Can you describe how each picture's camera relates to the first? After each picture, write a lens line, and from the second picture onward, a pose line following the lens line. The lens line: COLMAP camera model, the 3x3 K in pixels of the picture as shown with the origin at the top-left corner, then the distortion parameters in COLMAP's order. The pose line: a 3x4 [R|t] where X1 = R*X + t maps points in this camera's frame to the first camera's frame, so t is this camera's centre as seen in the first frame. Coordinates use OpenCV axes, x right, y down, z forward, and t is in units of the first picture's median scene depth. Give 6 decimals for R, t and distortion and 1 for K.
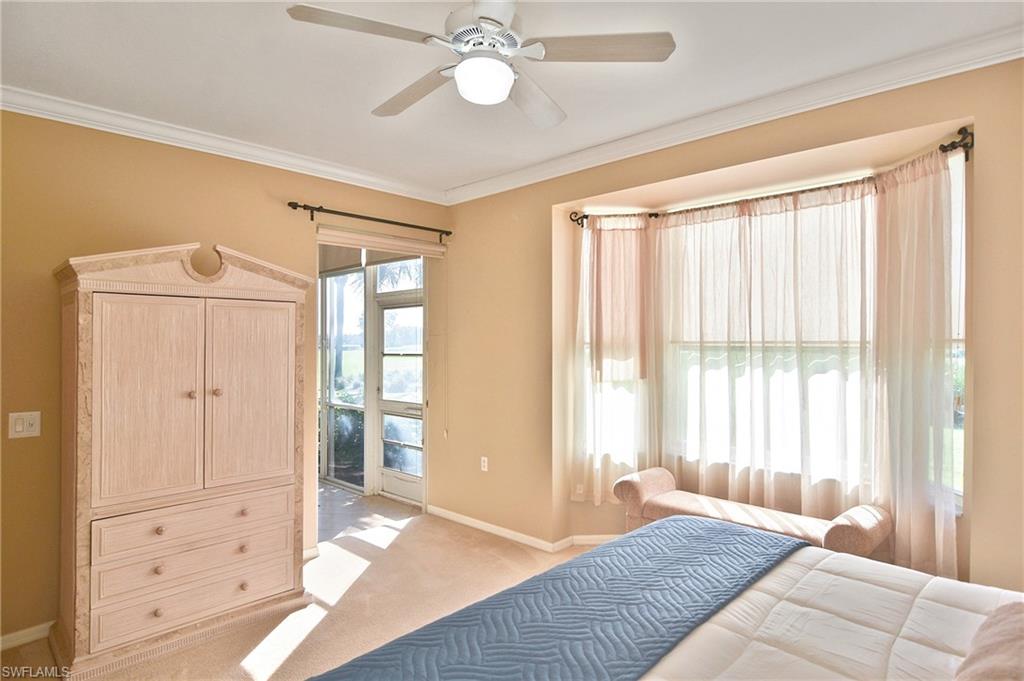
lens RADIAL K [[567.9, 0, 512.0], [0, 567.9, 340.5], [0, 0, 1]] dist [-0.000488, -0.000440]
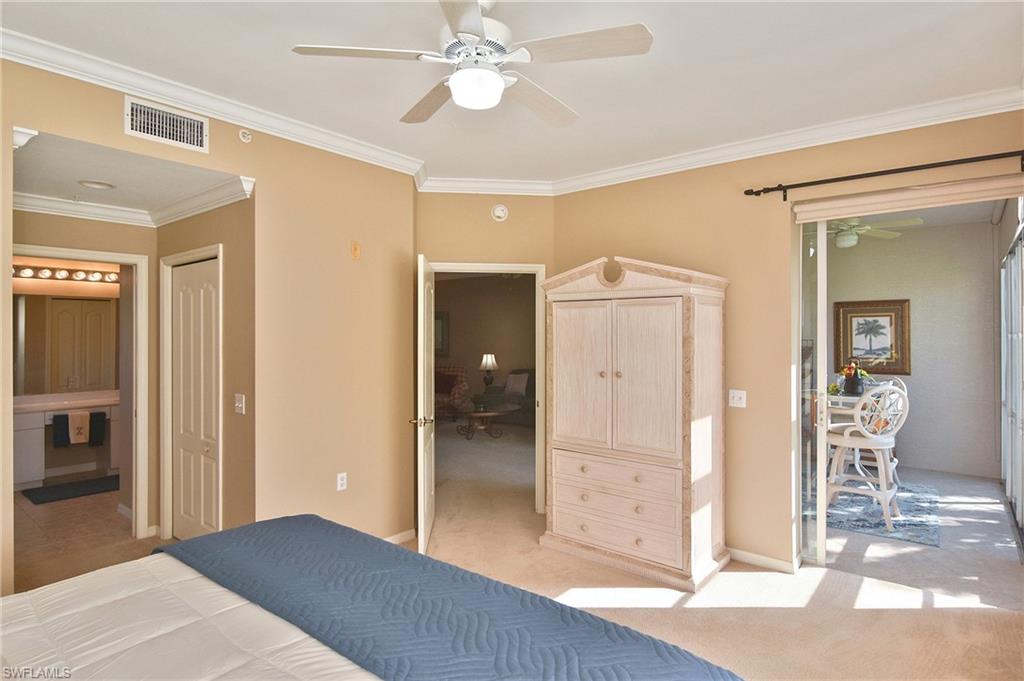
lens RADIAL K [[556.3, 0, 508.2], [0, 556.3, 335.0], [0, 0, 1]] dist [0.000455, 0.000075]
pose [[0.071266, 0.004656, -0.997446, 0.678201], [-0.003040, 0.999985, 0.004450, 0.000065], [0.997453, 0.002716, 0.071279, 0.669734]]
